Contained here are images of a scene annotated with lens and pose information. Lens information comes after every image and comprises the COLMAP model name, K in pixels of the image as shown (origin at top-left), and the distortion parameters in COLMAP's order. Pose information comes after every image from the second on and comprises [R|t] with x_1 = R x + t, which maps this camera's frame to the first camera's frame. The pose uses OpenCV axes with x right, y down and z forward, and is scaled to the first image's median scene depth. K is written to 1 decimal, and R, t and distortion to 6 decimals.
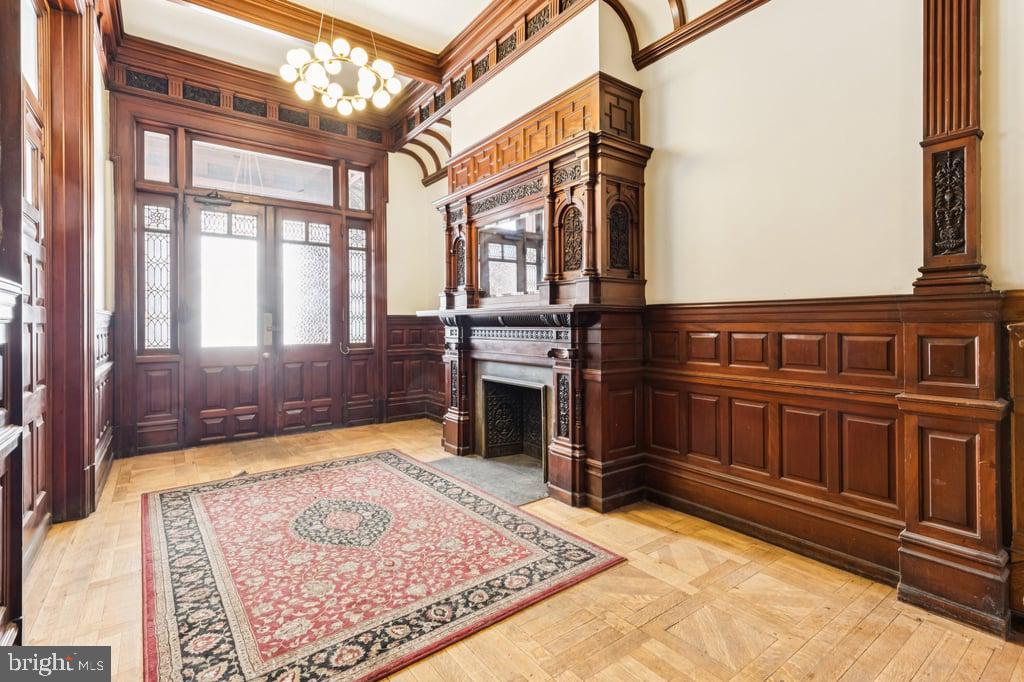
lens RADIAL K [[466.4, 0, 512.9], [0, 466.4, 323.0], [0, 0, 1]] dist [0.012438, -0.002956]
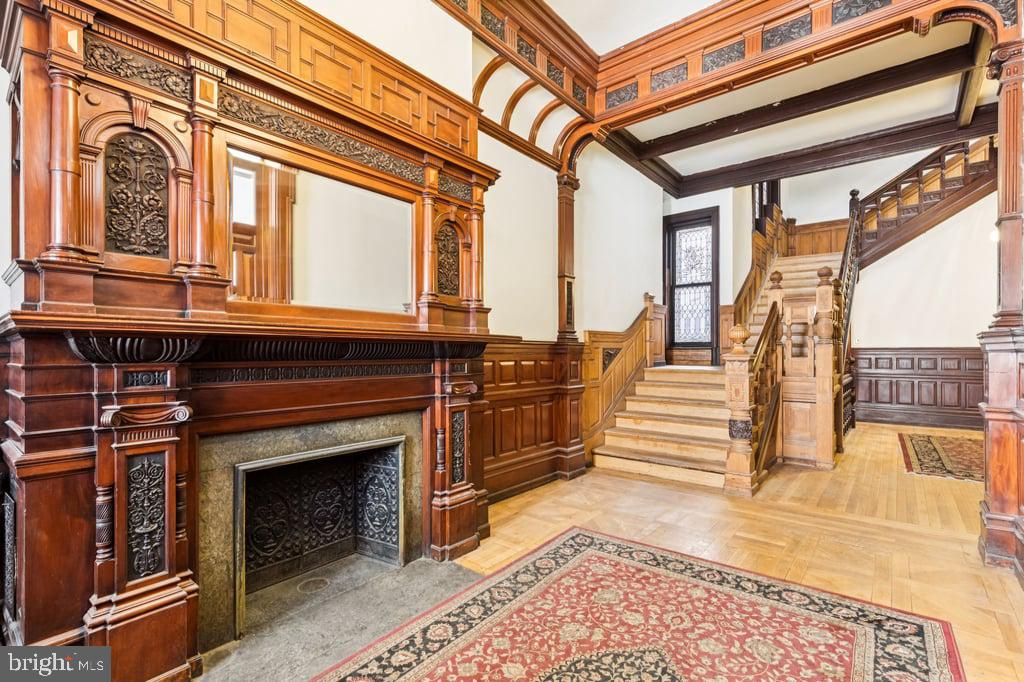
lens RADIAL K [[466.4, 0, 513.8], [0, 466.4, 350.0], [0, 0, 1]] dist [0.012438, -0.002956]
pose [[-0.236786, 0.014362, 0.971456, -1.185460], [0.001238, 0.999894, -0.014481, 0.008540], [-0.971561, -0.002227, -0.236779, 1.682400]]
